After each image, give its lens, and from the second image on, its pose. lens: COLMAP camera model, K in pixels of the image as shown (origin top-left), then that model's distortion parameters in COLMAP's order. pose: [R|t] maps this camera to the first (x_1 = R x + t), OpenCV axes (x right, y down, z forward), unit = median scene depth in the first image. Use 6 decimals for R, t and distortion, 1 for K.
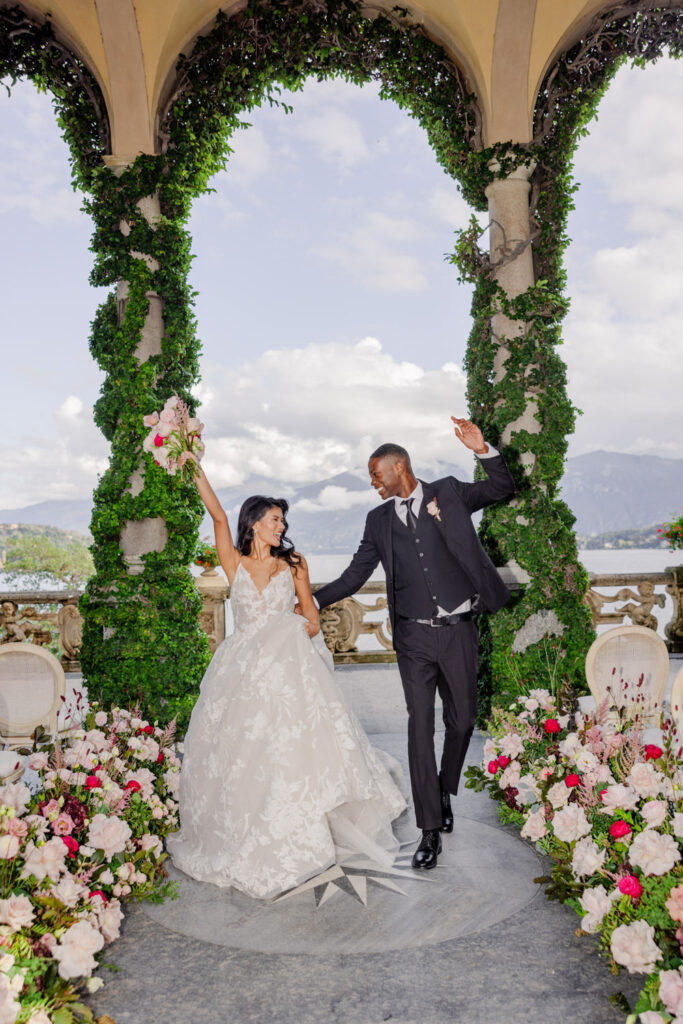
lens RADIAL K [[1004.1, 0, 337.9], [0, 1004.1, 512.2], [0, 0, 1]] dist [0.018545, 0.000000]
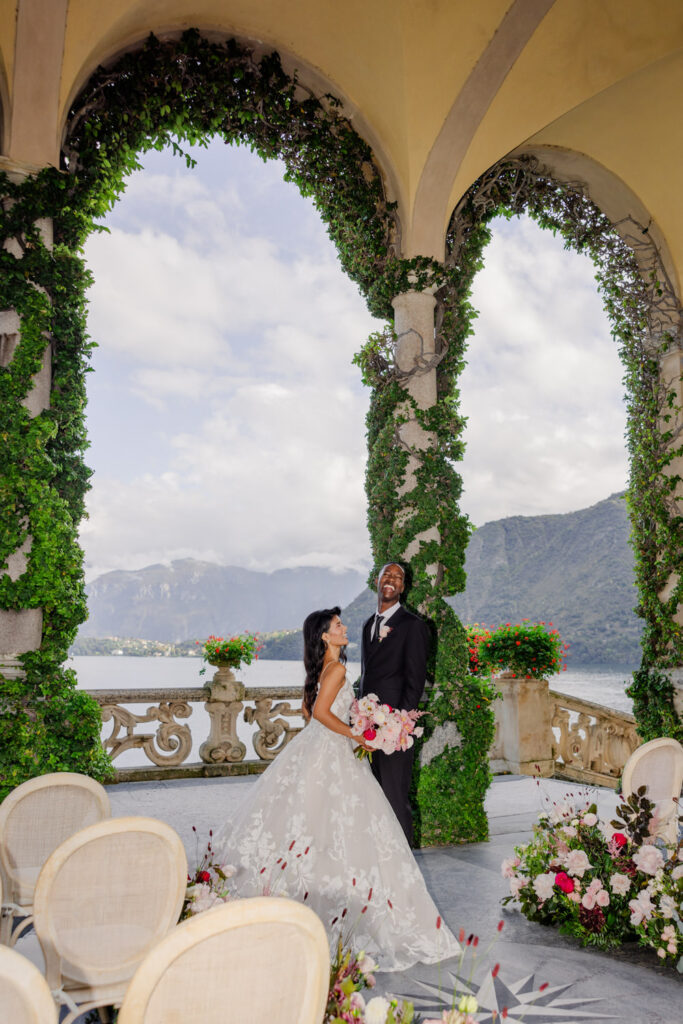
lens RADIAL K [[1004.1, 0, 339.5], [0, 1004.1, 551.1], [0, 0, 1]] dist [0.018545, 0.000000]
pose [[0.853239, 0.081841, 0.515059, -0.400841], [-0.048082, 0.995749, -0.078568, 0.011721], [-0.519300, 0.042273, 0.853546, 0.188939]]
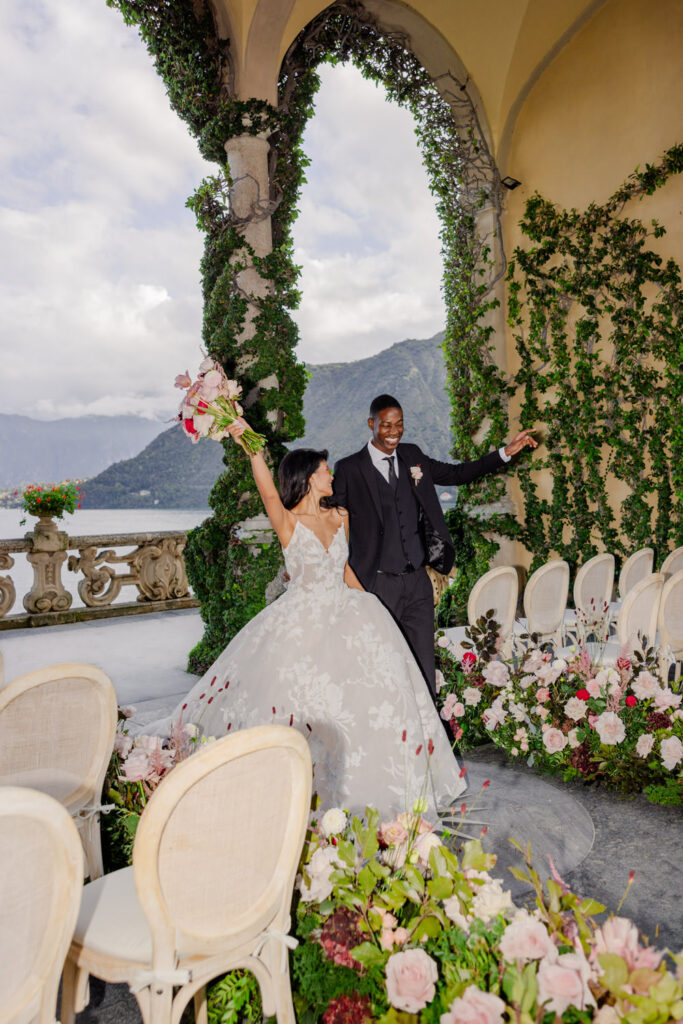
lens RADIAL K [[976.1, 0, 355.4], [0, 976.1, 500.2], [0, 0, 1]] dist [0.029646, 0.000000]
pose [[0.712566, 0.006183, 0.701577, -0.446815], [-0.024797, 0.999558, 0.016376, 0.014728], [-0.701166, -0.029066, 0.712405, 0.217746]]
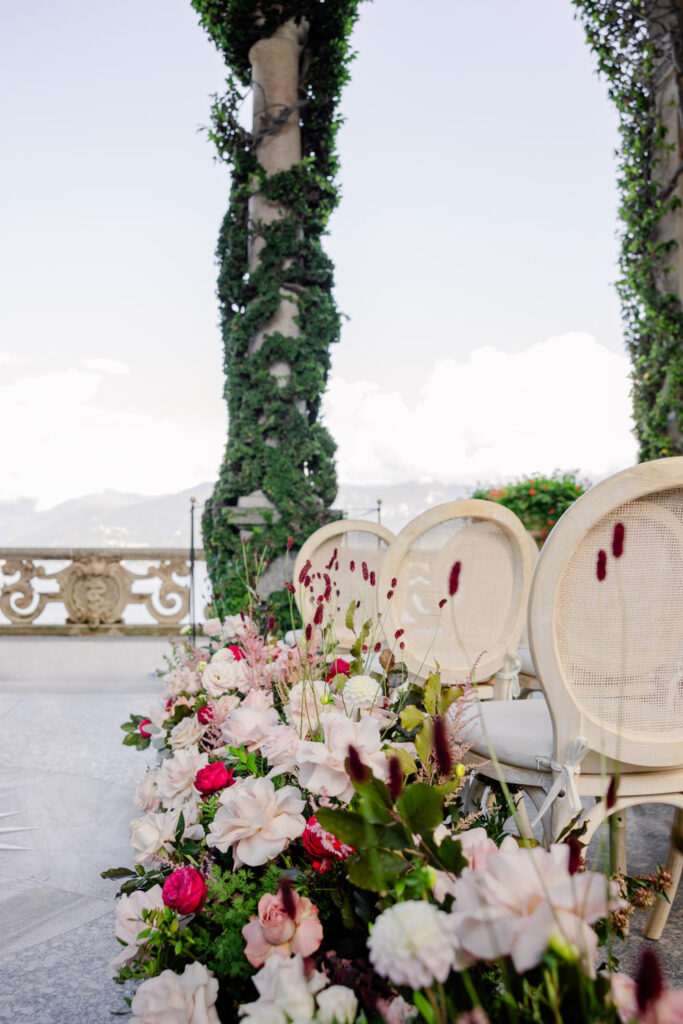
lens RADIAL K [[862.2, 0, 339.8], [0, 862.2, 567.1], [0, 0, 1]] dist [-0.030184, 0.051632]
pose [[0.990202, 0.044623, 0.132321, 0.147072], [-0.045118, 0.998981, 0.000741, 0.107613], [-0.132153, -0.006704, 0.991207, 0.278451]]
